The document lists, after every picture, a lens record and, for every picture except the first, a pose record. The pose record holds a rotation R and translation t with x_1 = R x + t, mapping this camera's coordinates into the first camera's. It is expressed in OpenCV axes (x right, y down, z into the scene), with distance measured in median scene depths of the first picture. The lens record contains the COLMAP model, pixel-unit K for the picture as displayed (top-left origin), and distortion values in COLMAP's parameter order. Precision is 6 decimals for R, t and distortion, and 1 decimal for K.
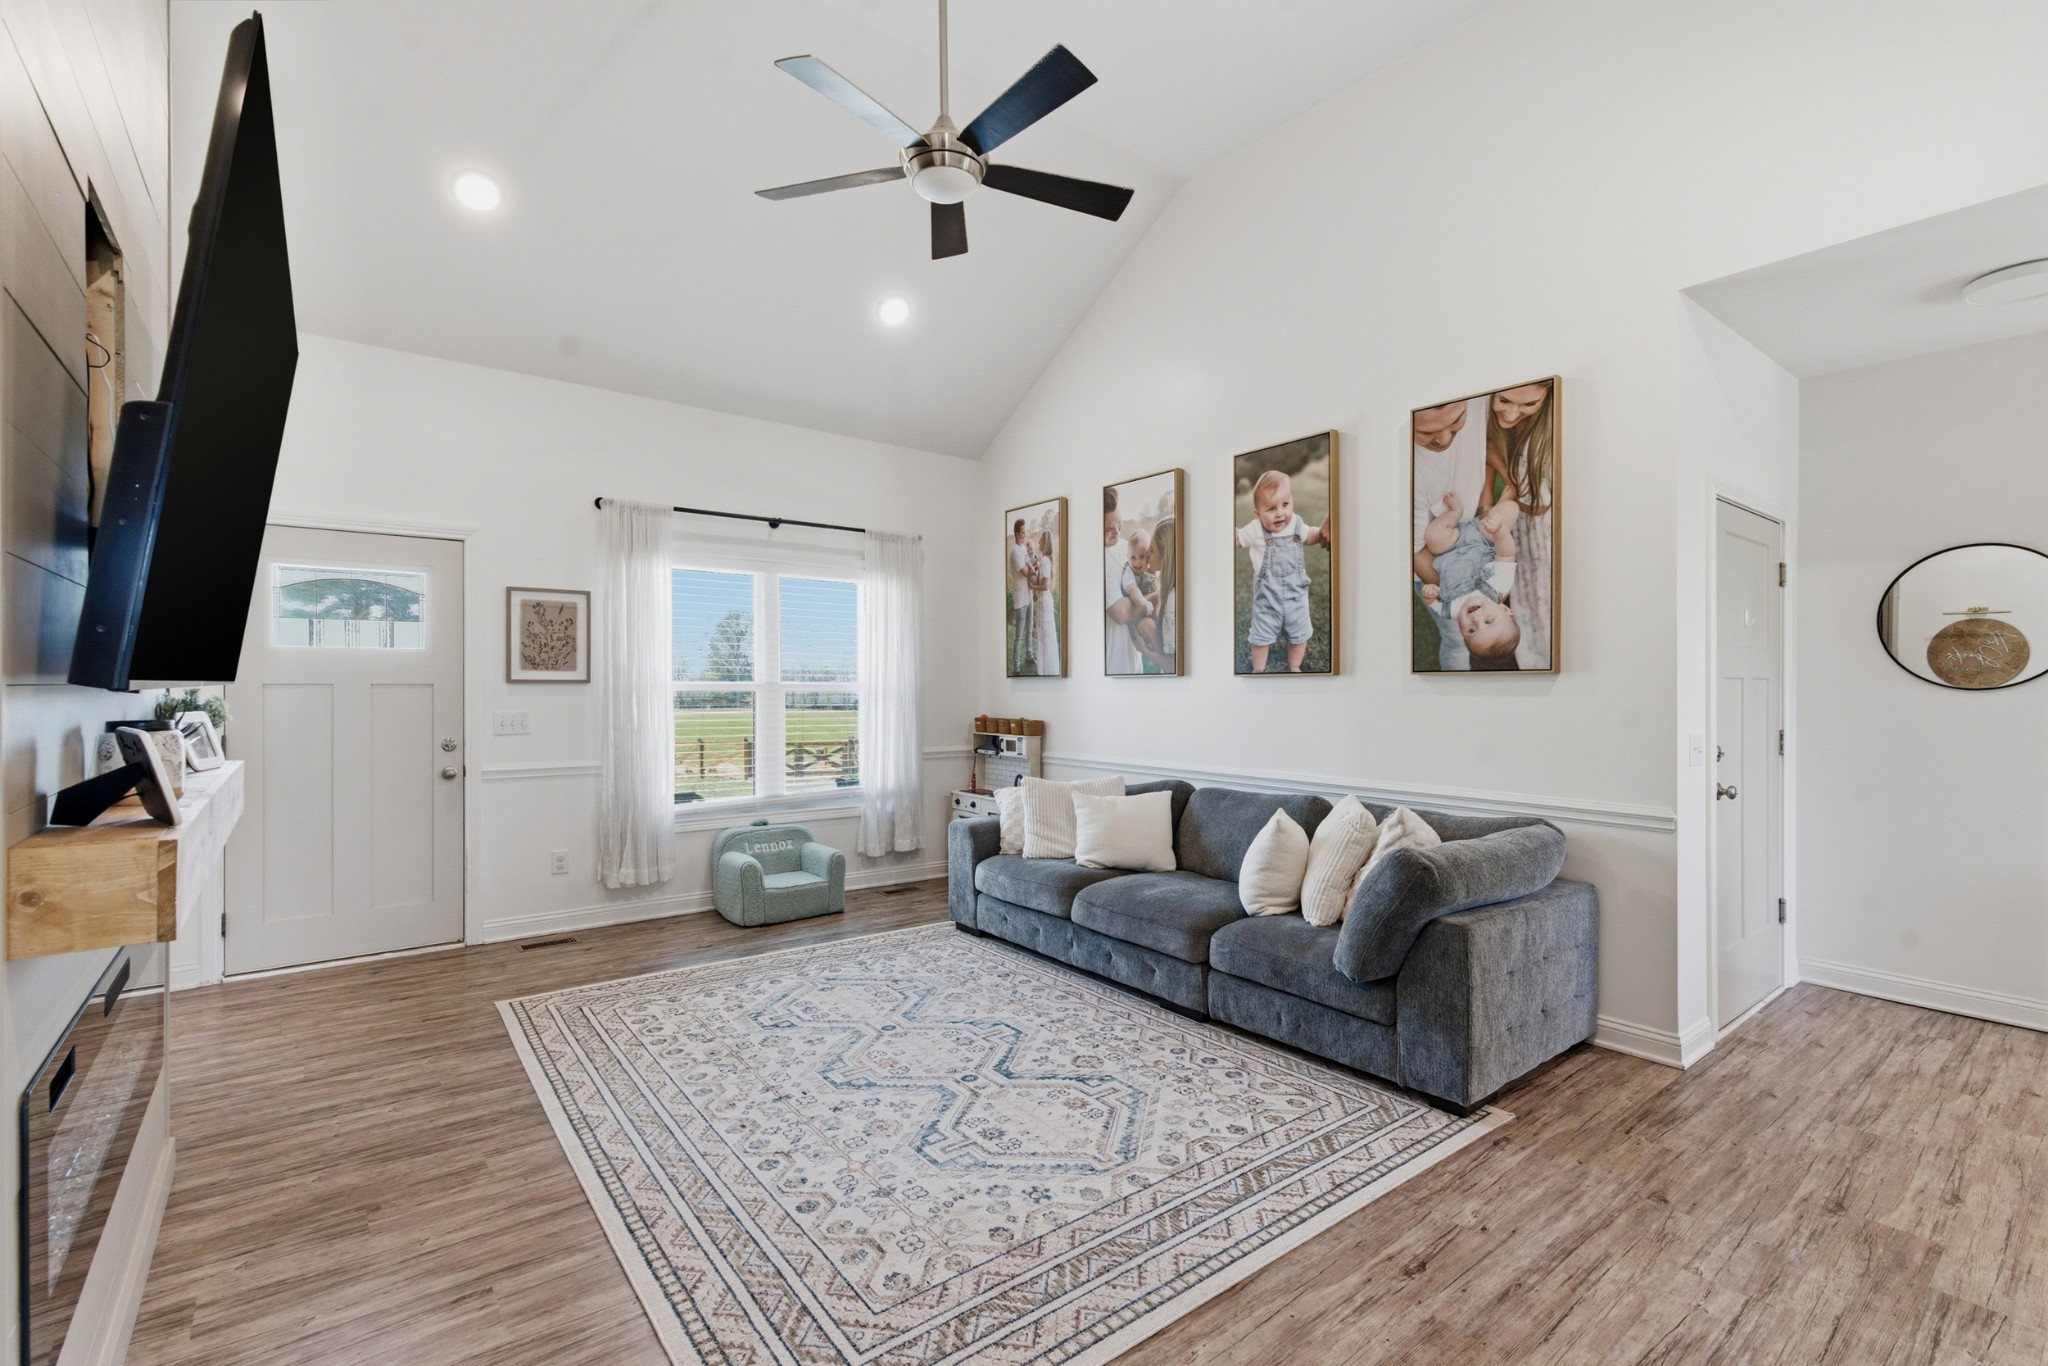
lens RADIAL K [[920.7, 0, 1024.0], [0, 920.7, 683.0], [0, 0, 1]] dist [0.001255, 0.000569]
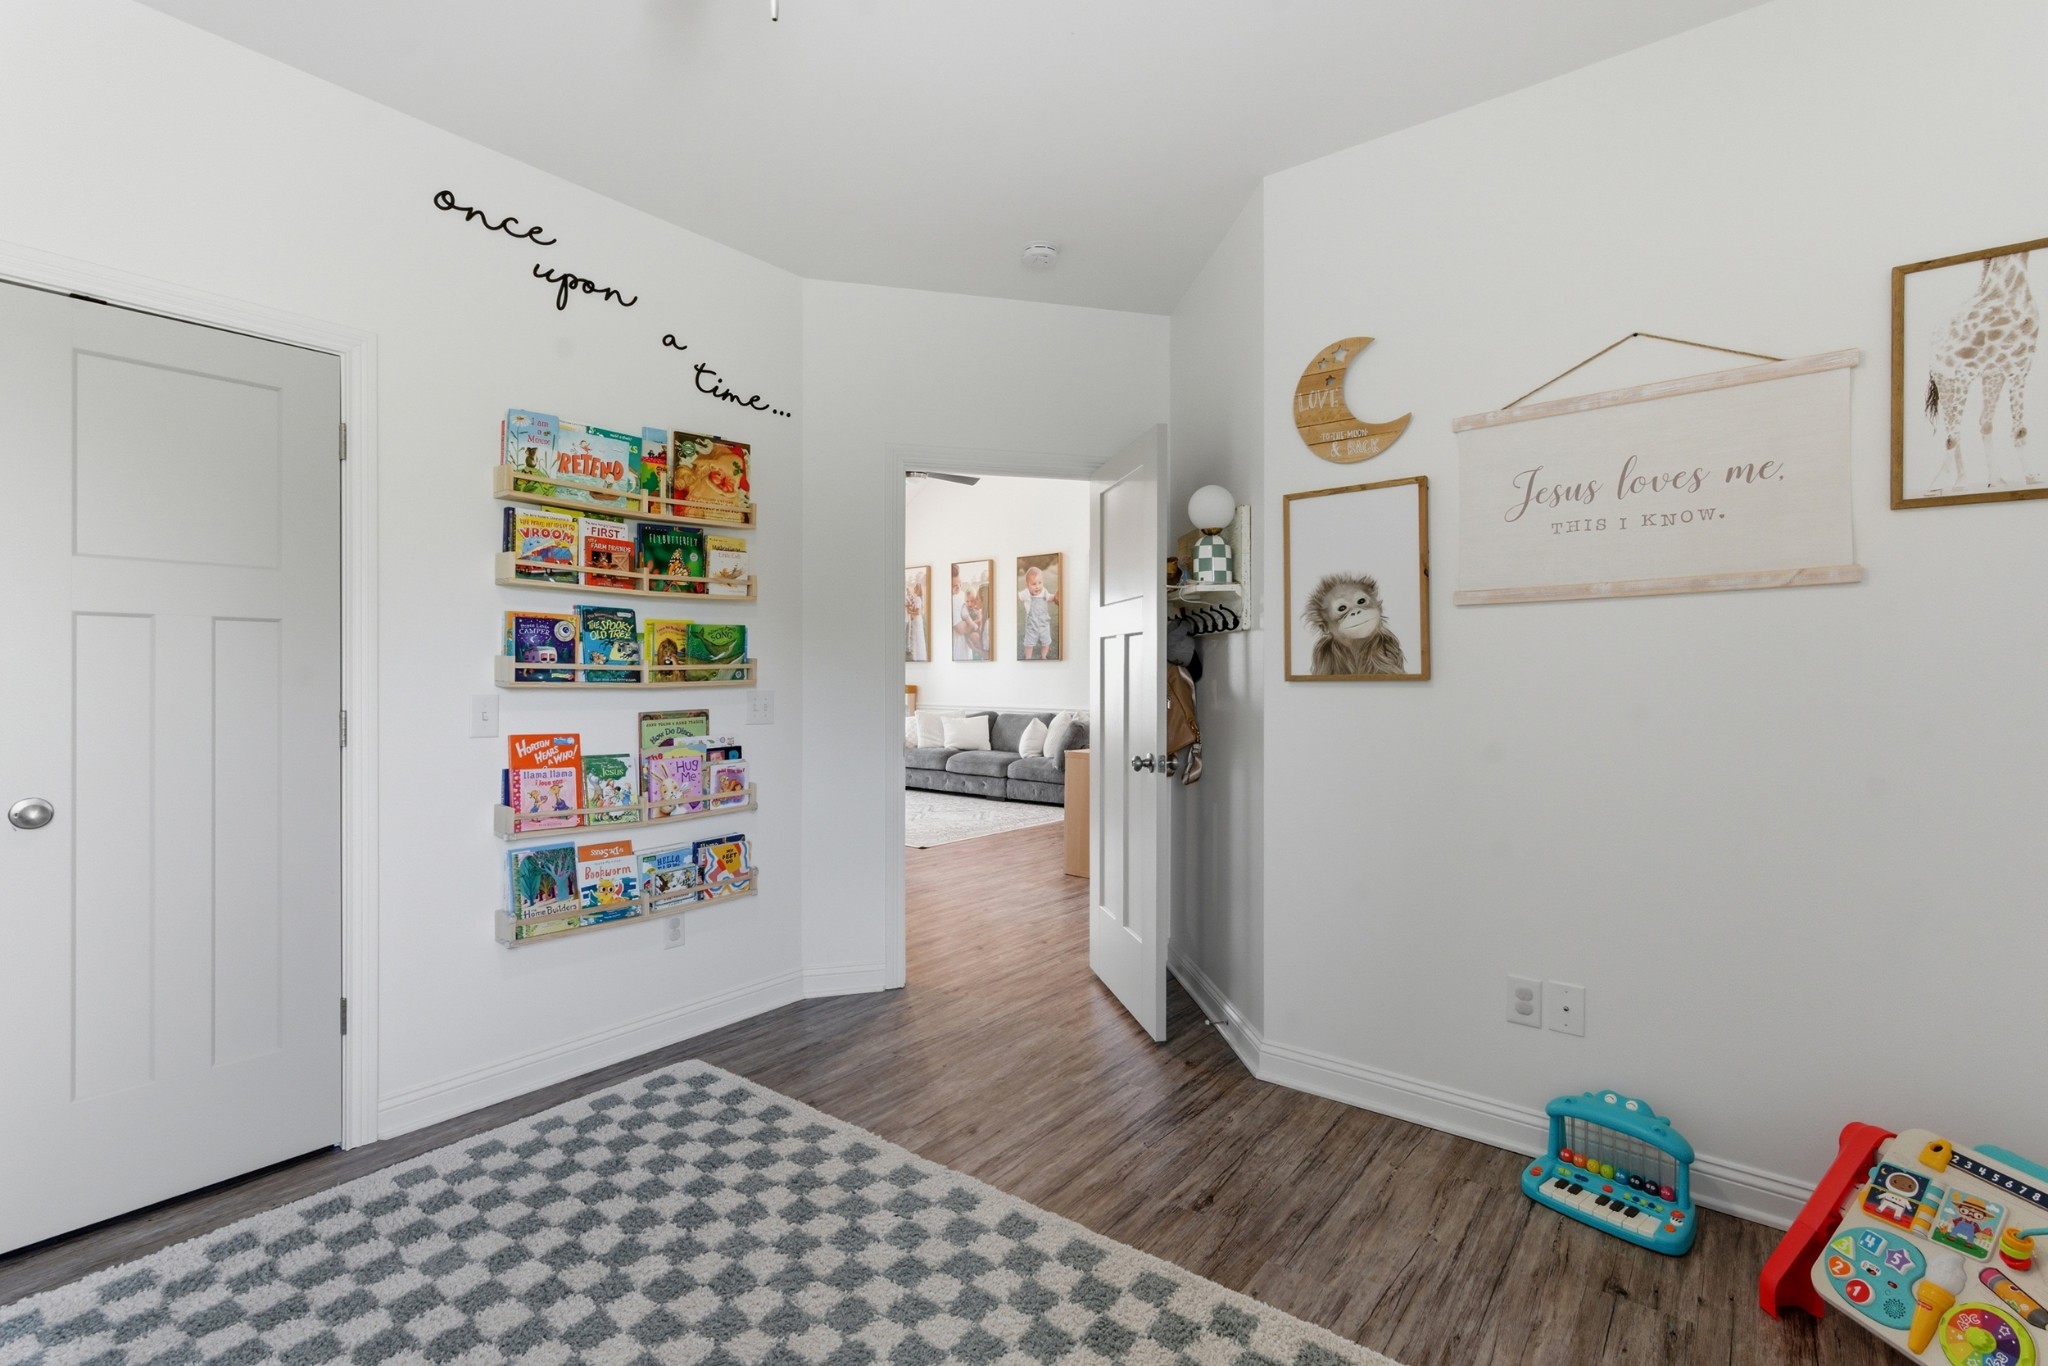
lens RADIAL K [[920.7, 0, 1024.0], [0, 920.7, 683.0], [0, 0, 1]] dist [0.001255, 0.000569]
pose [[0.972972, -0.003076, 0.230903, -0.250696], [-0.000633, 0.999872, 0.015986, 0.009182], [-0.230922, -0.015700, 0.972846, -1.087559]]
